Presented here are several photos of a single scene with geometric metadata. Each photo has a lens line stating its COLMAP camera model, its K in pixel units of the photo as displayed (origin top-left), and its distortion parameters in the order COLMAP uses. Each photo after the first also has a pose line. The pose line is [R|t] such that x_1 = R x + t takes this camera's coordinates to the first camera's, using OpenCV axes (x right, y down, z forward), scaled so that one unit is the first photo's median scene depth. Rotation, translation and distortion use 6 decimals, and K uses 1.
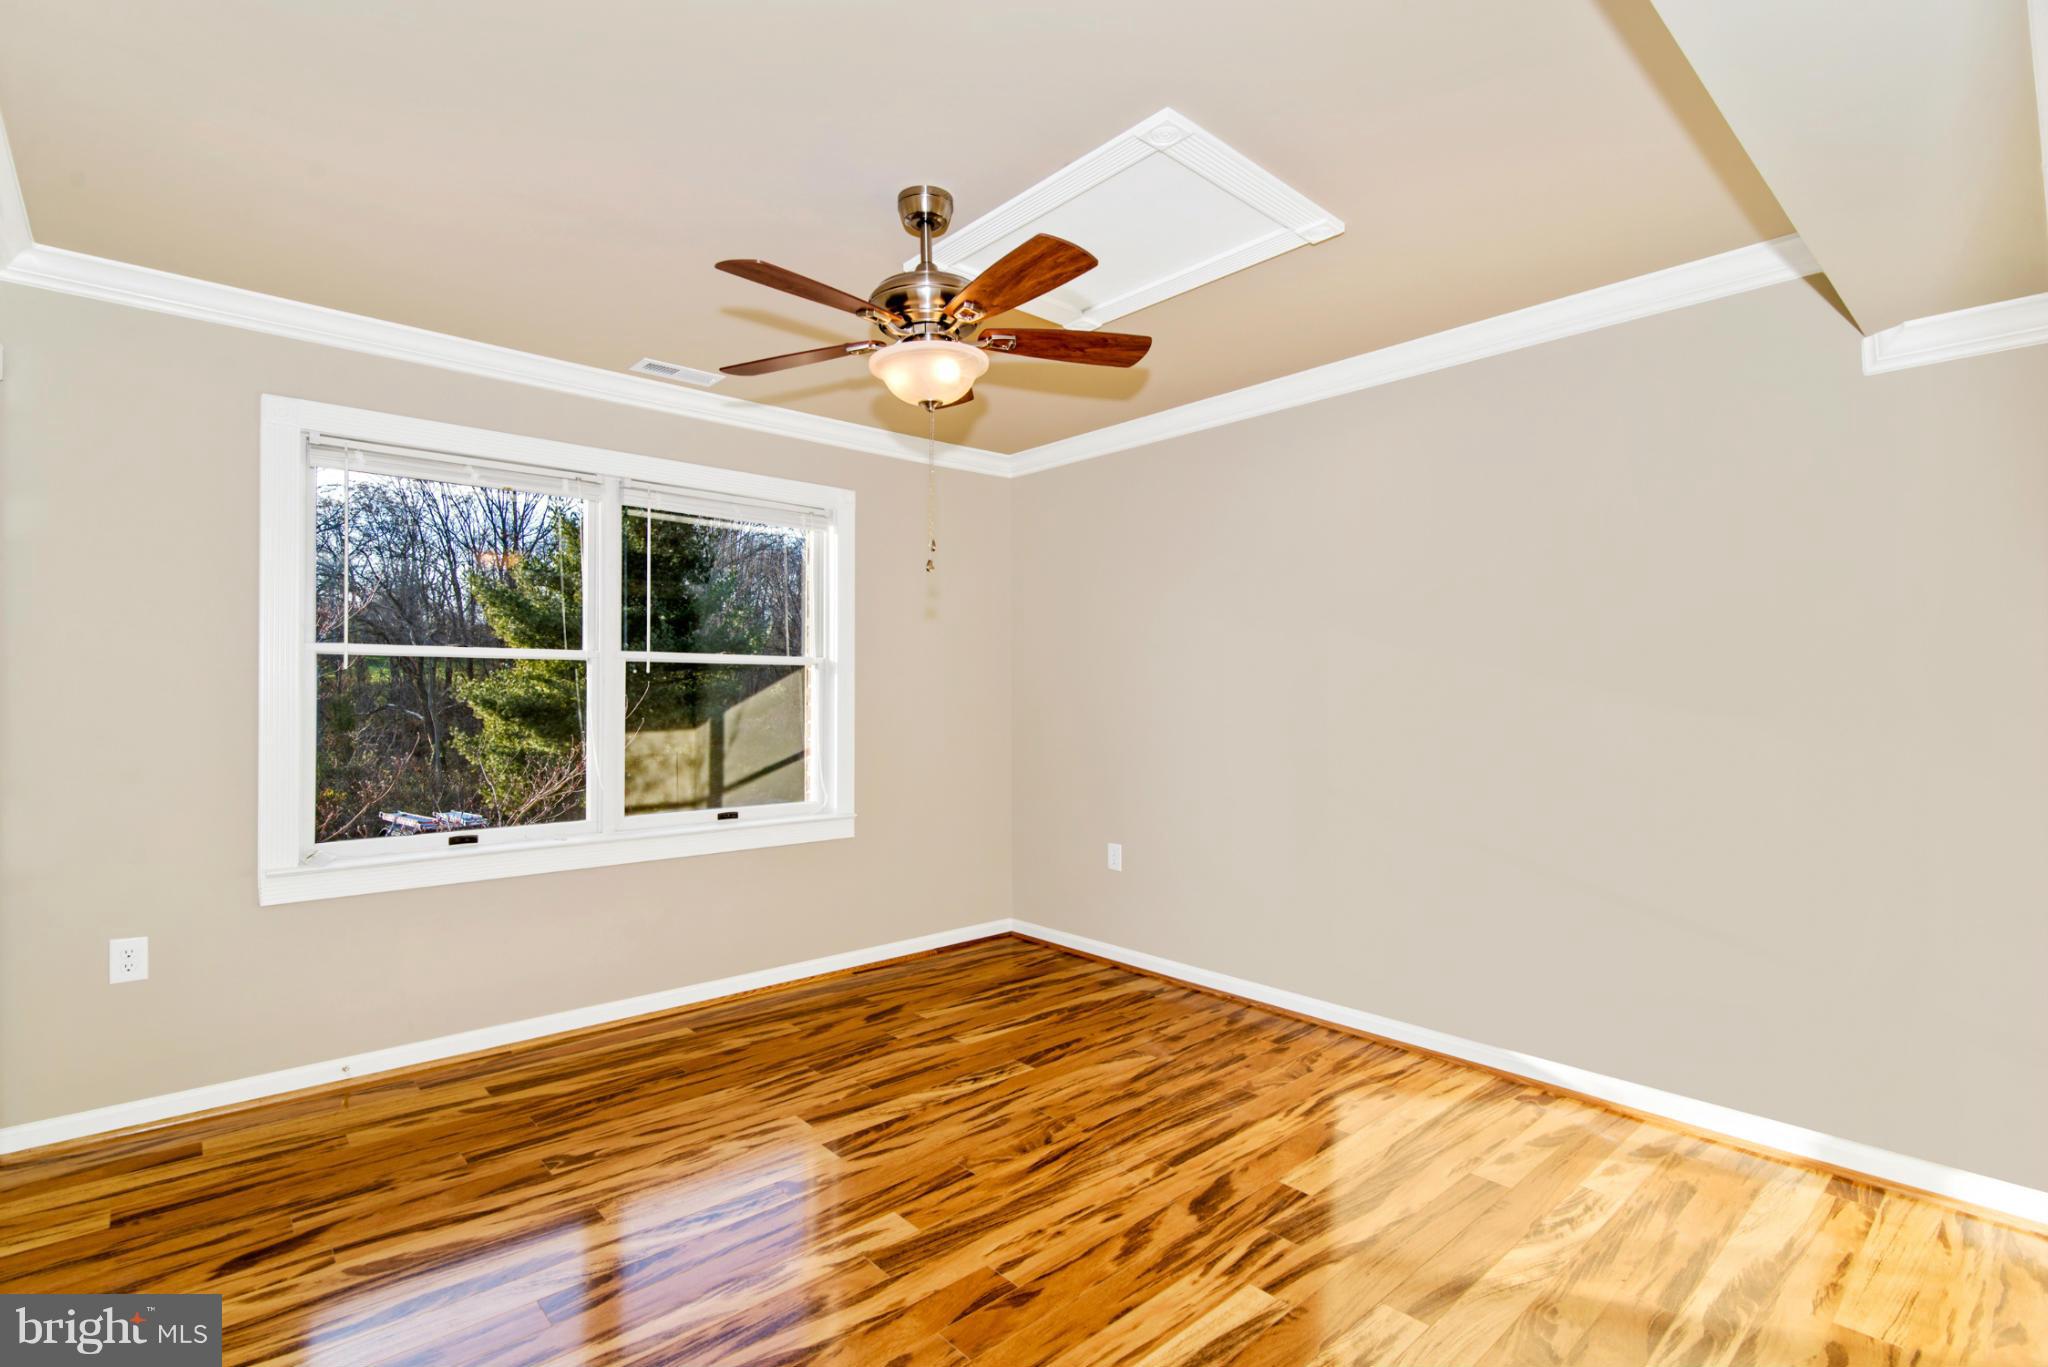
lens RADIAL K [[954.4, 0, 1004.2], [0, 954.4, 673.3], [0, 0, 1]] dist [0.000234, -0.000618]
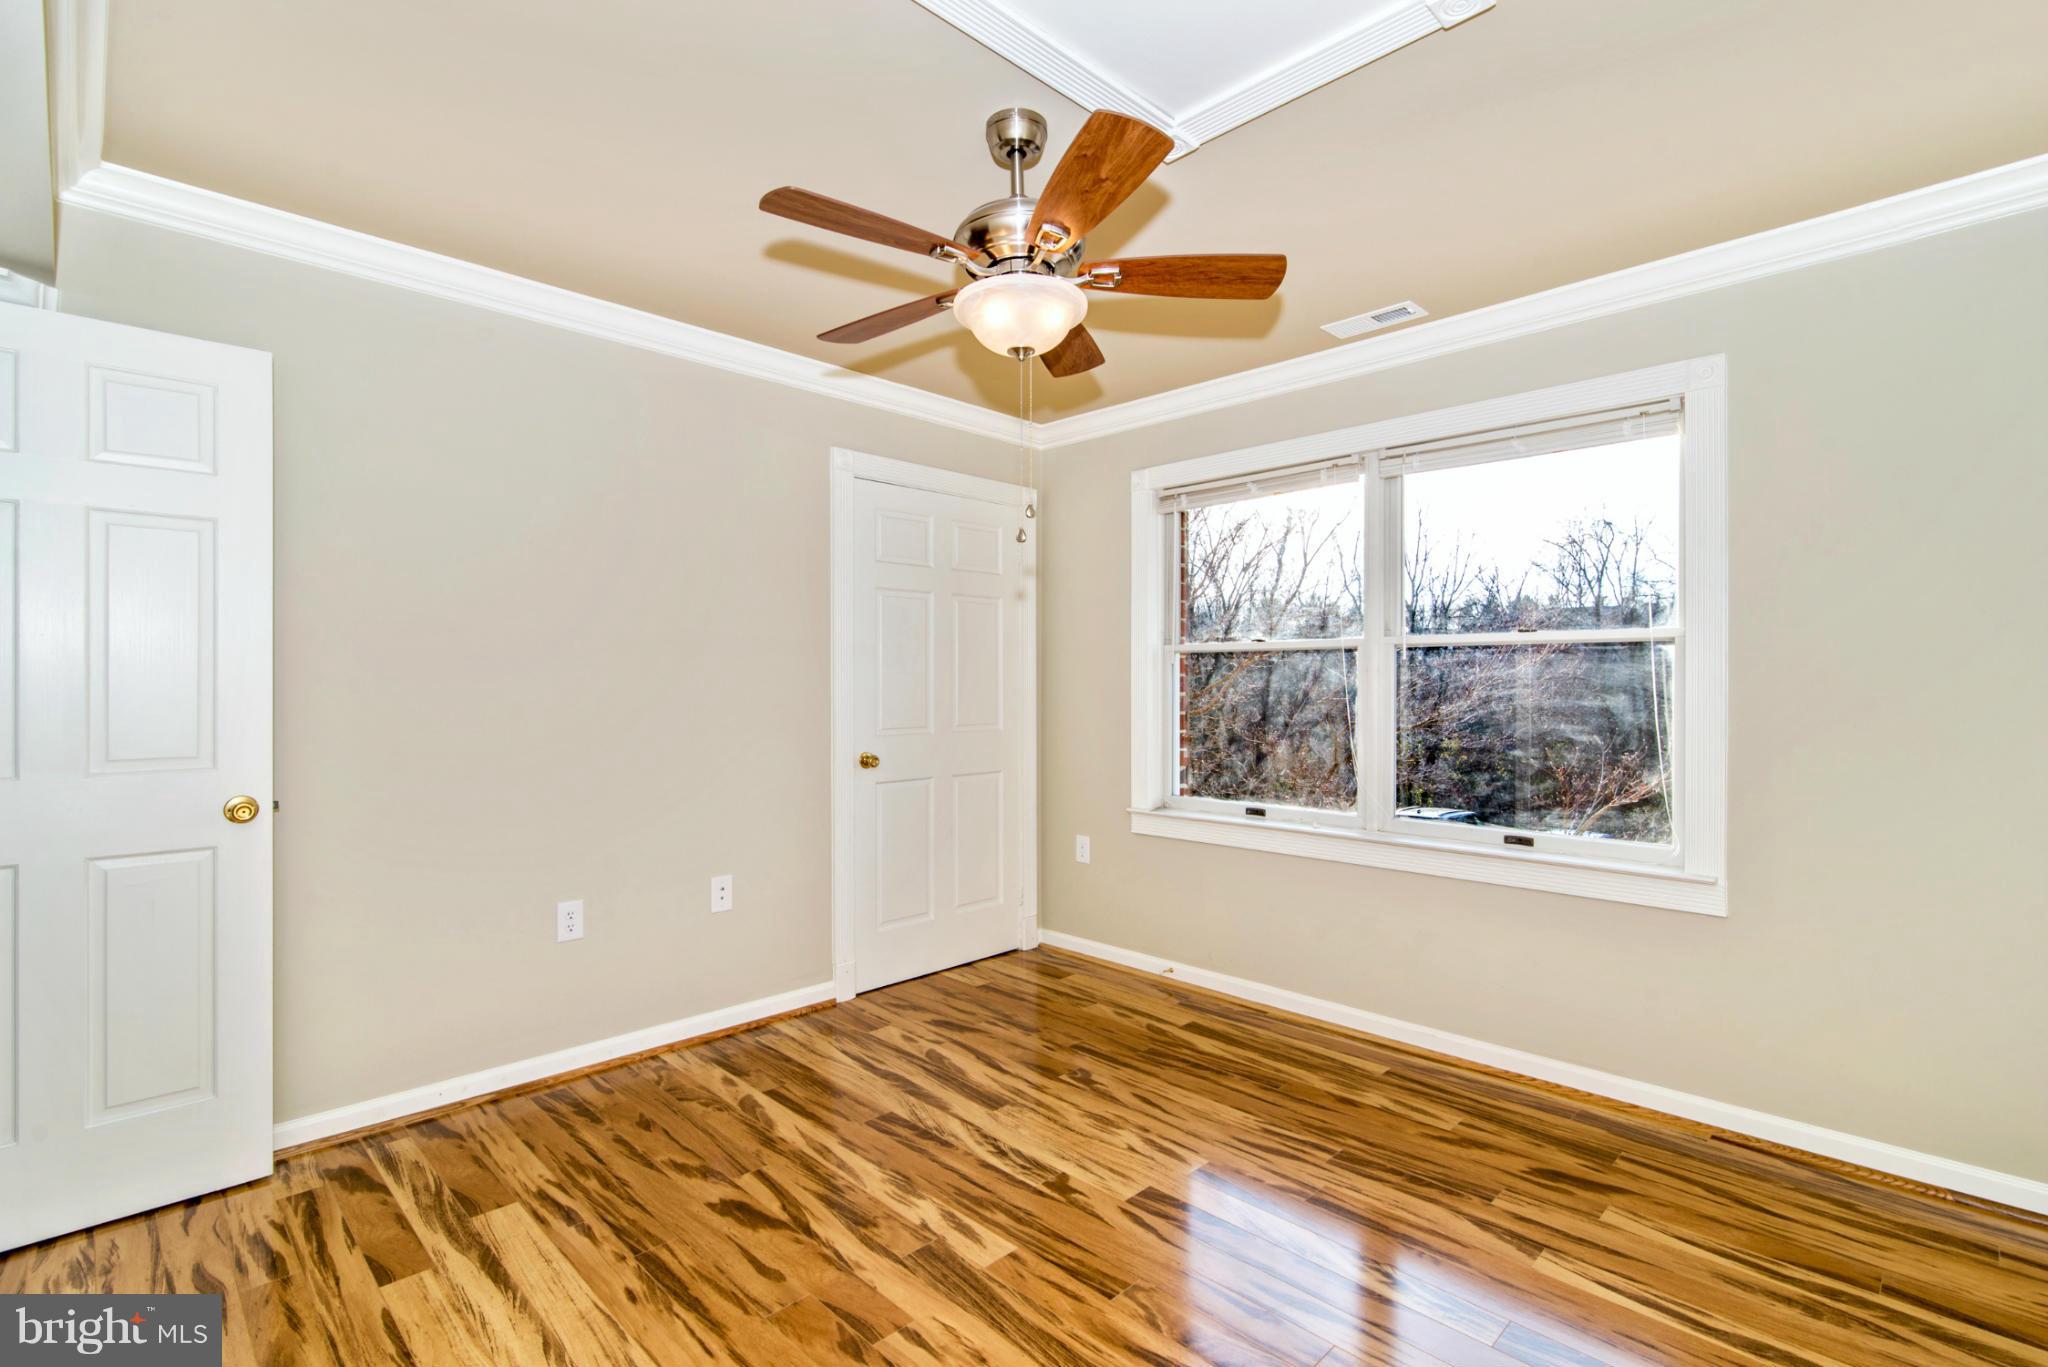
lens RADIAL K [[954.4, 0, 1004.2], [0, 954.4, 673.3], [0, 0, 1]] dist [0.000234, -0.000618]
pose [[0.052777, -0.008711, -0.998568, 0.608582], [0.018778, 0.999794, -0.007730, 0.016069], [0.998430, -0.018343, 0.052930, 0.720478]]
